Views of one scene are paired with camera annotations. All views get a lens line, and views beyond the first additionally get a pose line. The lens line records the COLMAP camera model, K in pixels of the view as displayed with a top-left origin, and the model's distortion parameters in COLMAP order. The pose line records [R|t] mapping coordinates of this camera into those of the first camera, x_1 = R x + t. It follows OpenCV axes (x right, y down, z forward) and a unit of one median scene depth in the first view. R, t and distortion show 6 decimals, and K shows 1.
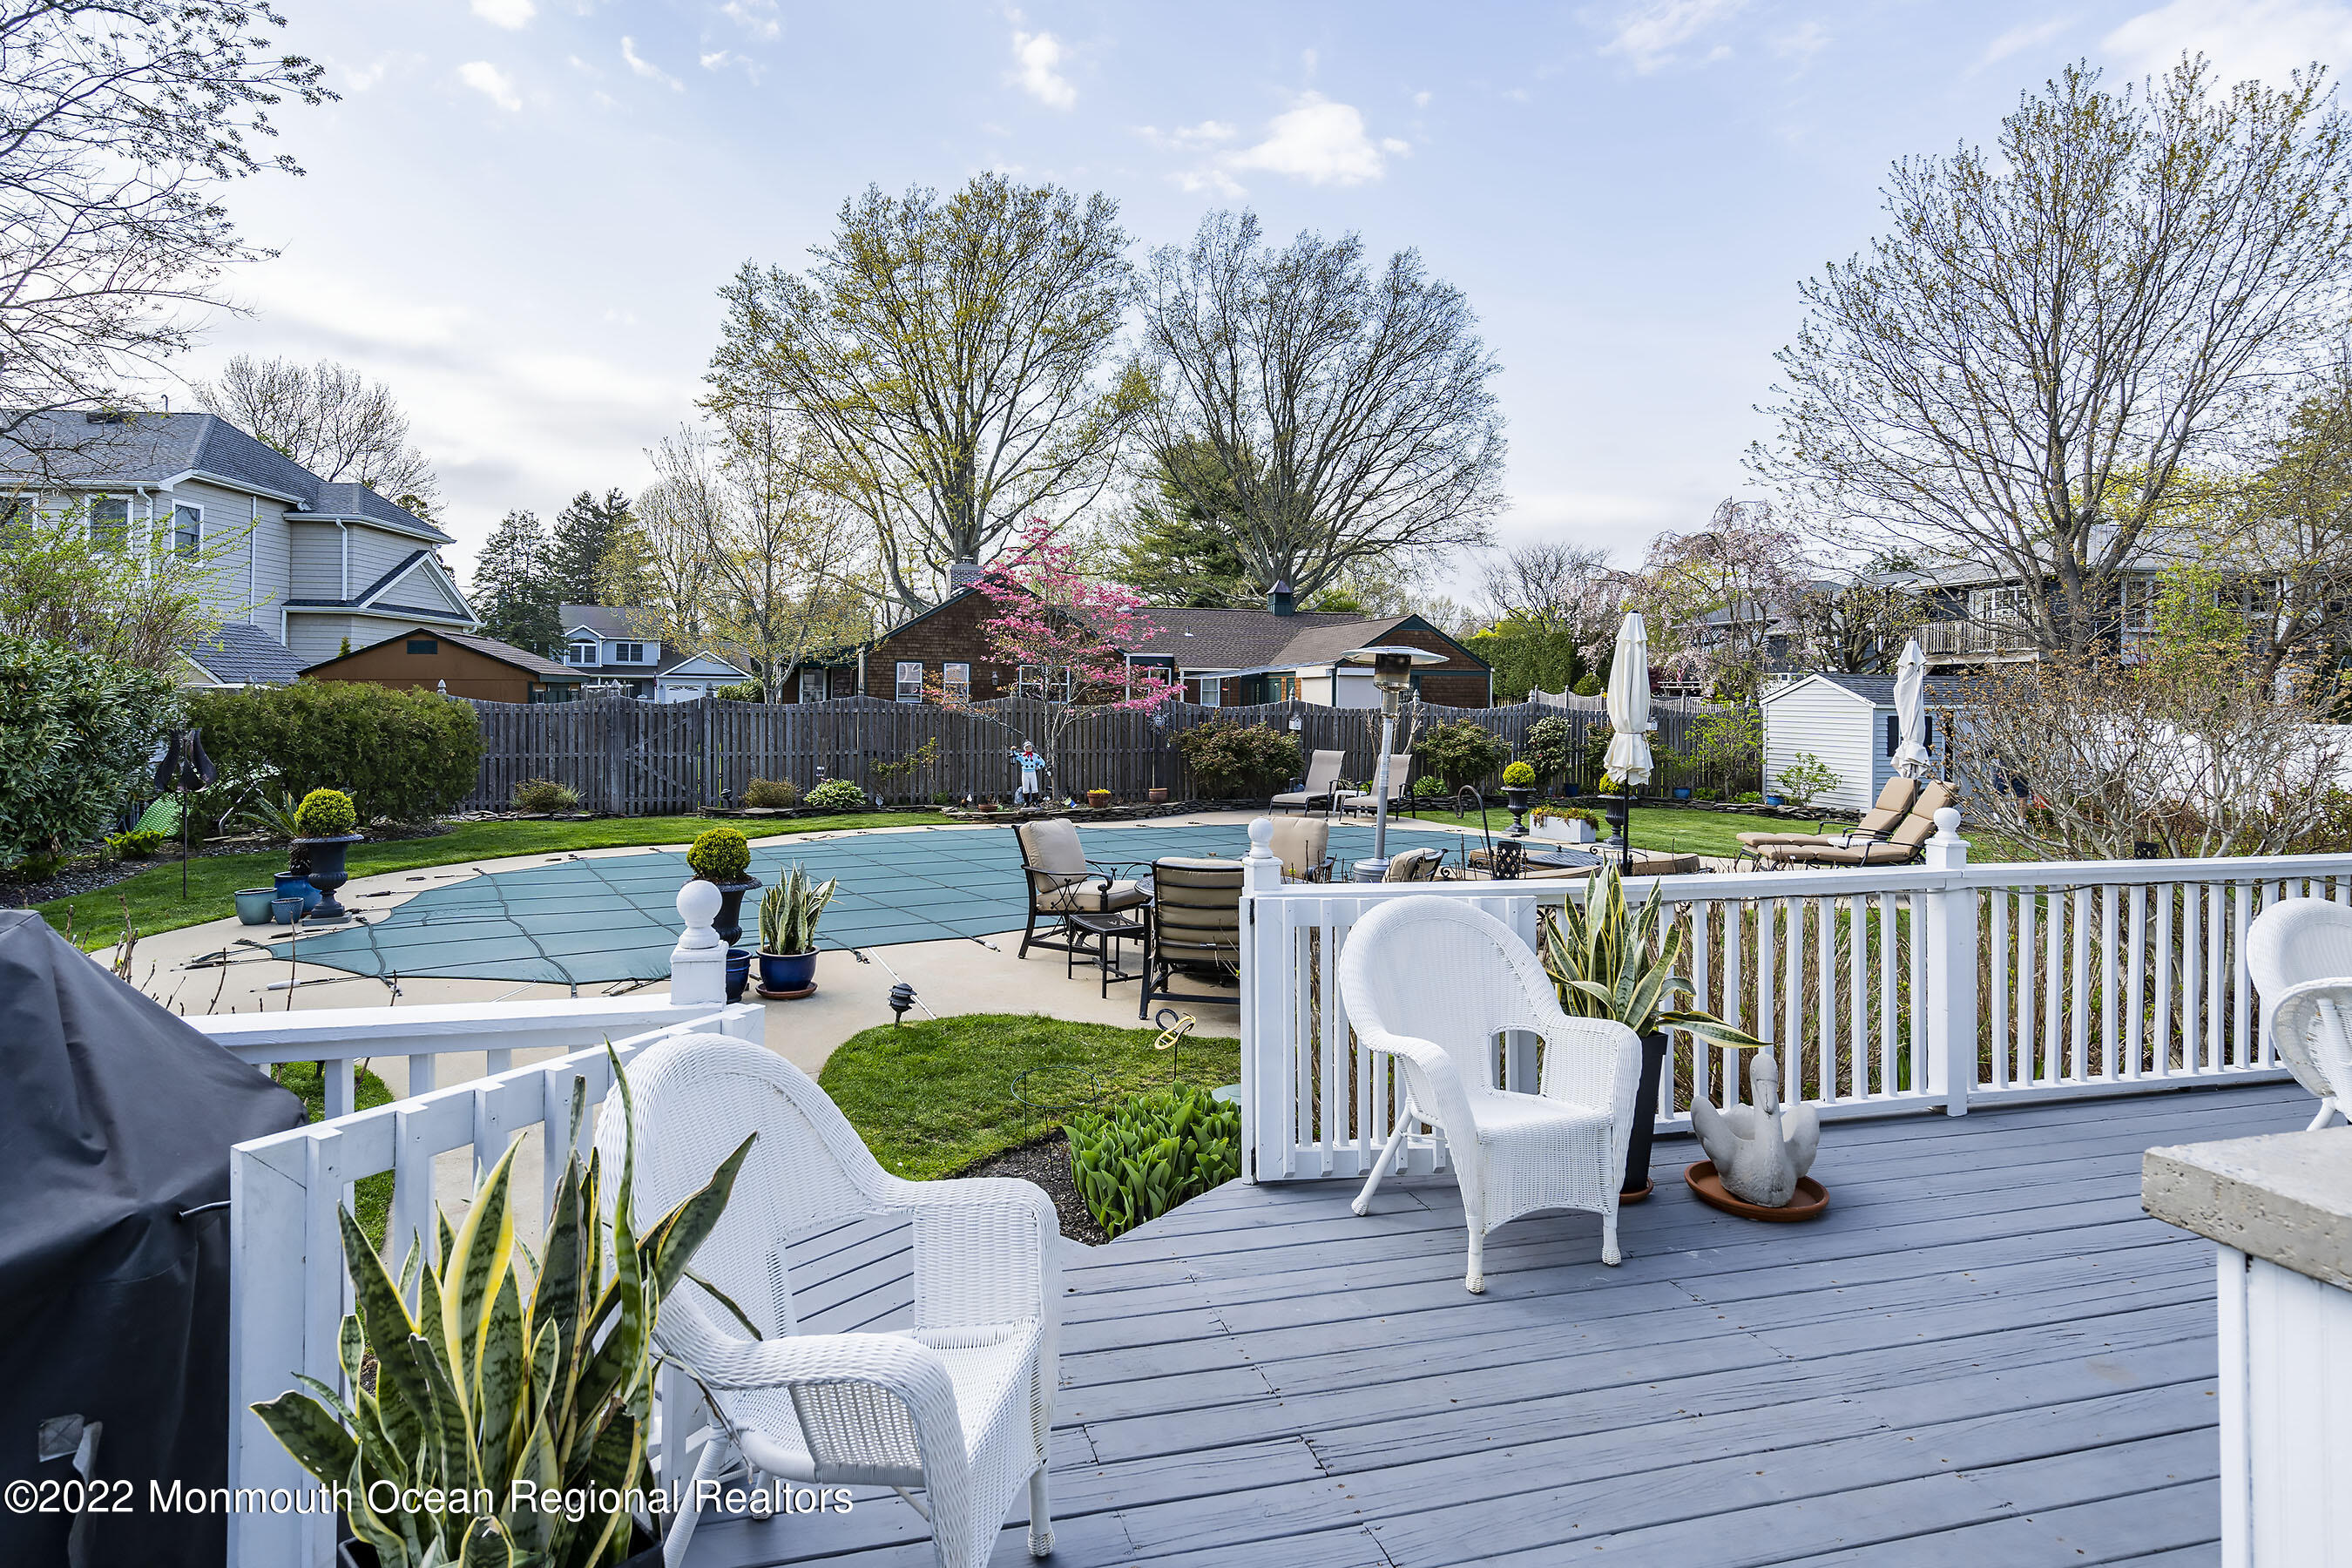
lens RADIAL K [[1267.3, 0, 1166.2], [0, 1267.3, 772.3], [0, 0, 1]] dist [0.005393, -0.000991]
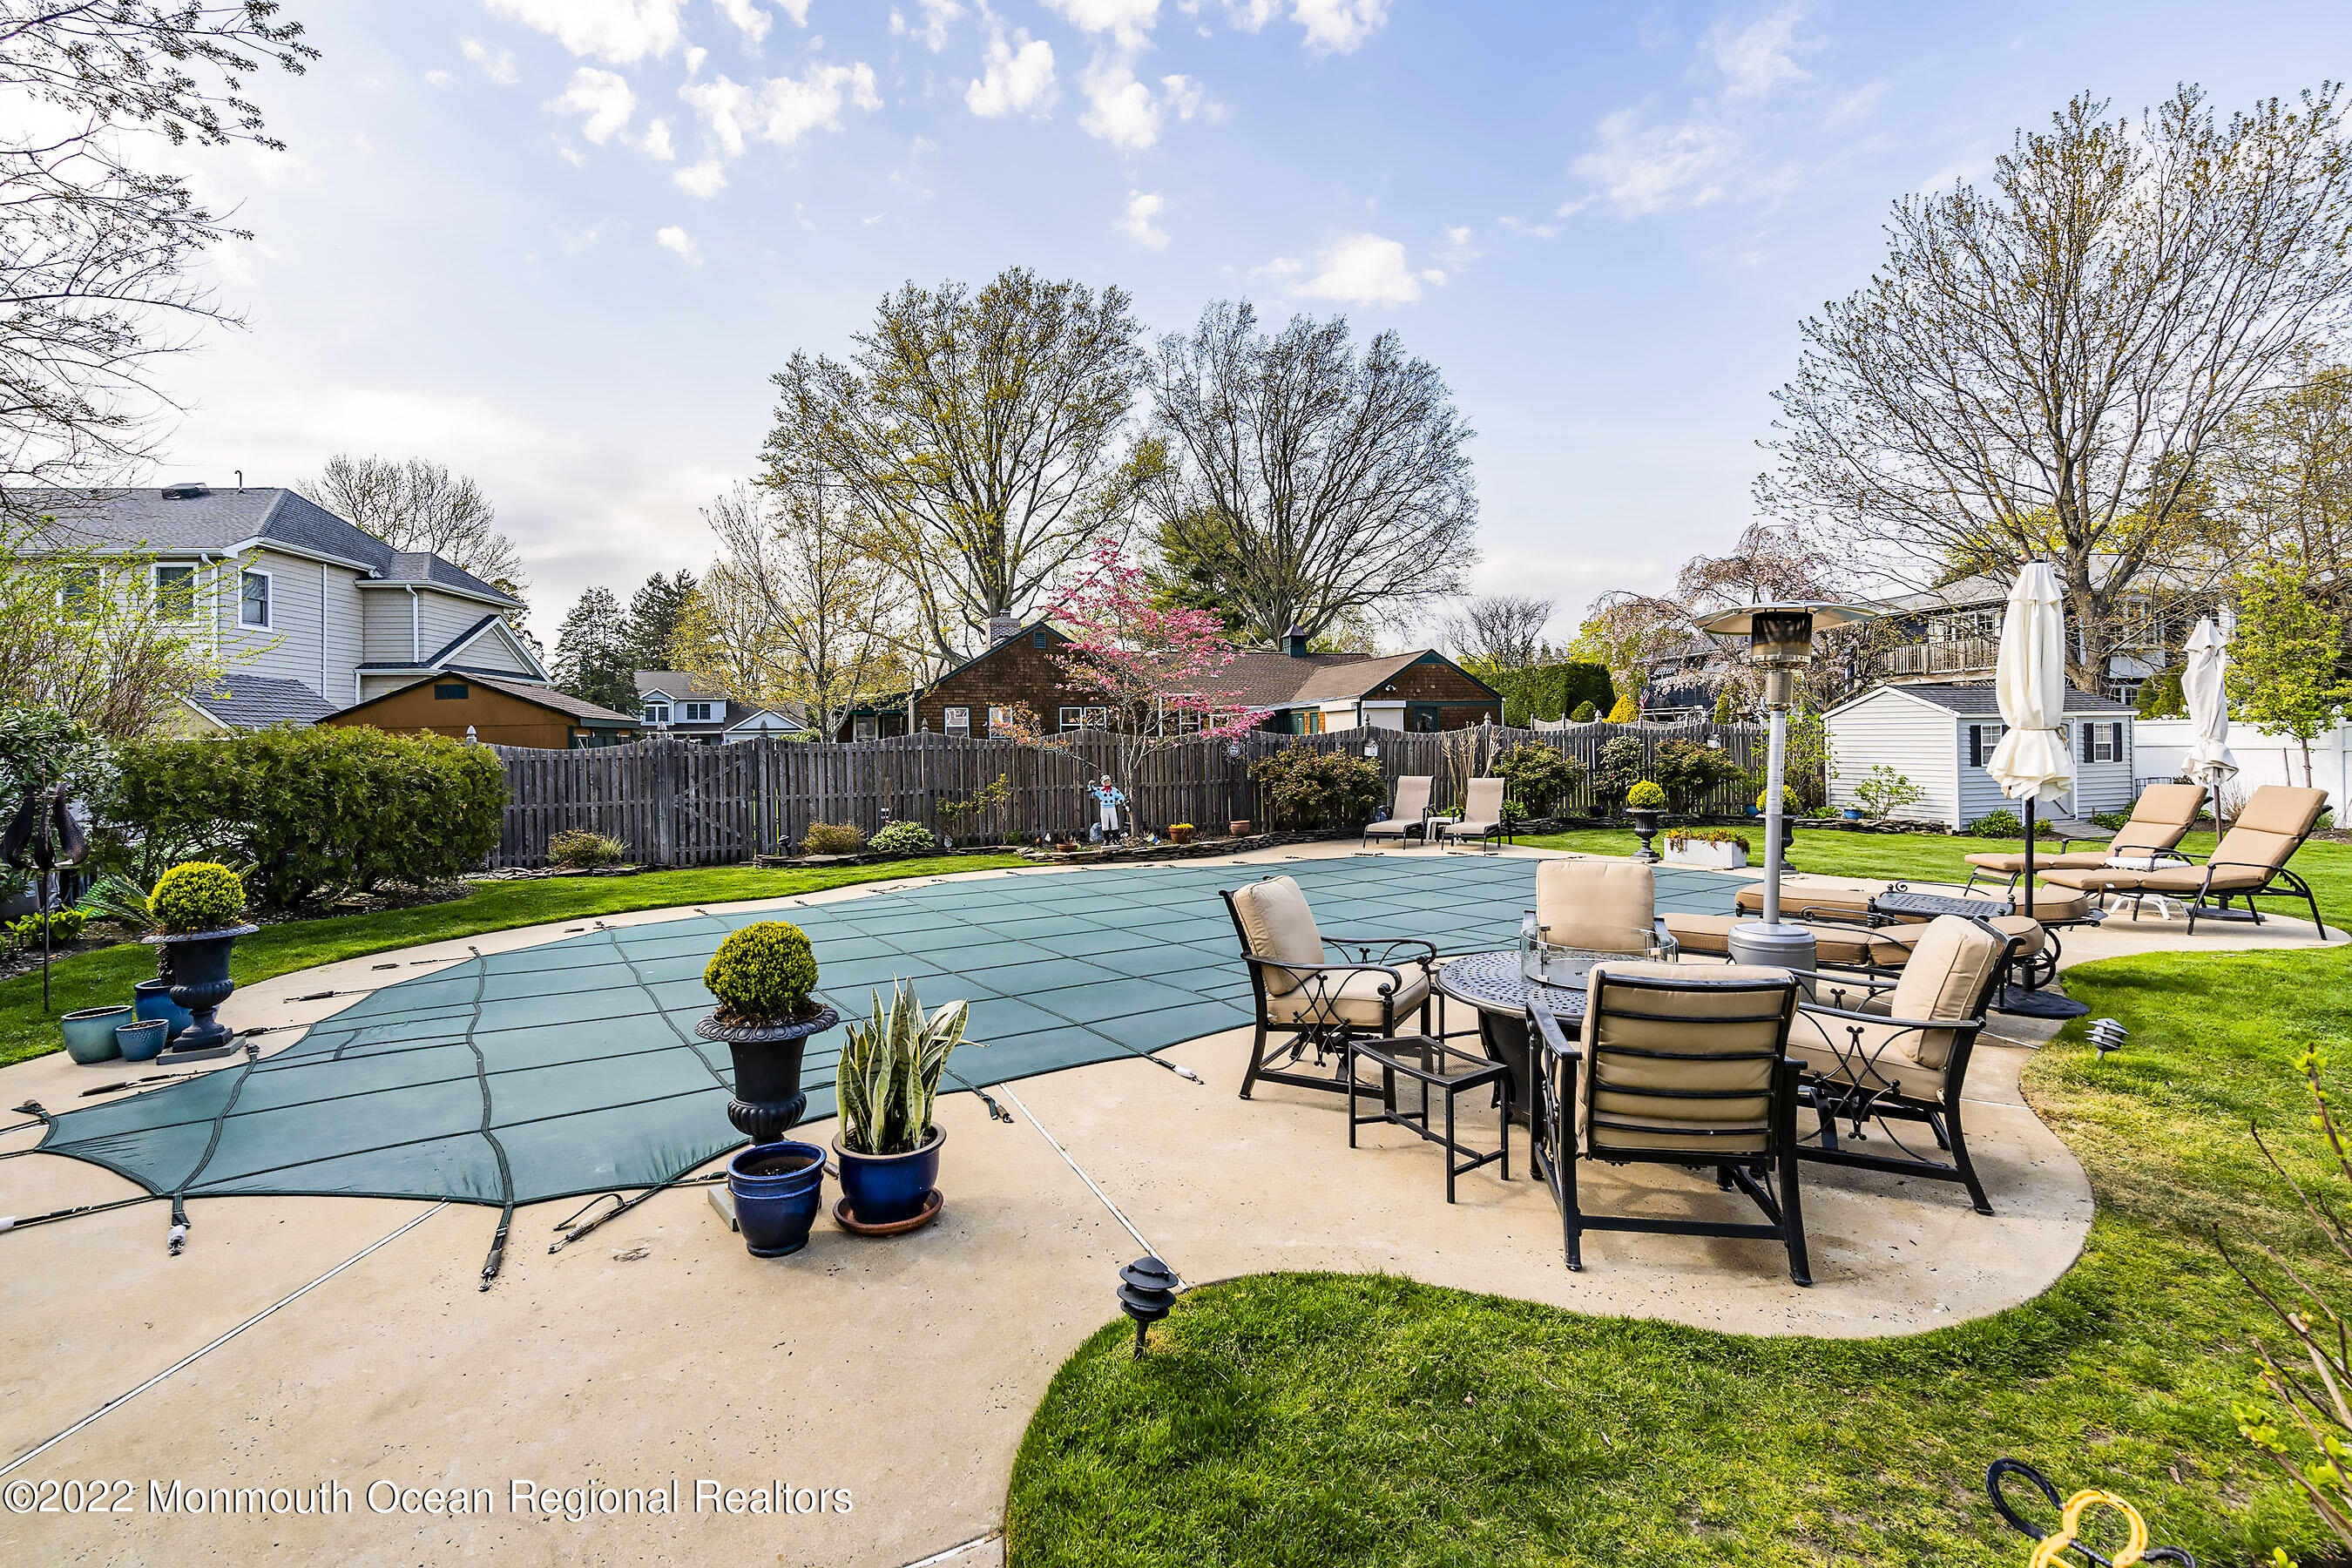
lens RADIAL K [[1058.1, 0, 1176.0], [0, 1058.1, 784.0], [0, 0, 1]] dist [-0.001423, 0.000603]
pose [[0.999424, -0.028460, 0.018479, -0.044056], [0.028801, 0.999415, -0.018435, -0.001055], [-0.017944, 0.018956, 0.999659, 0.132030]]
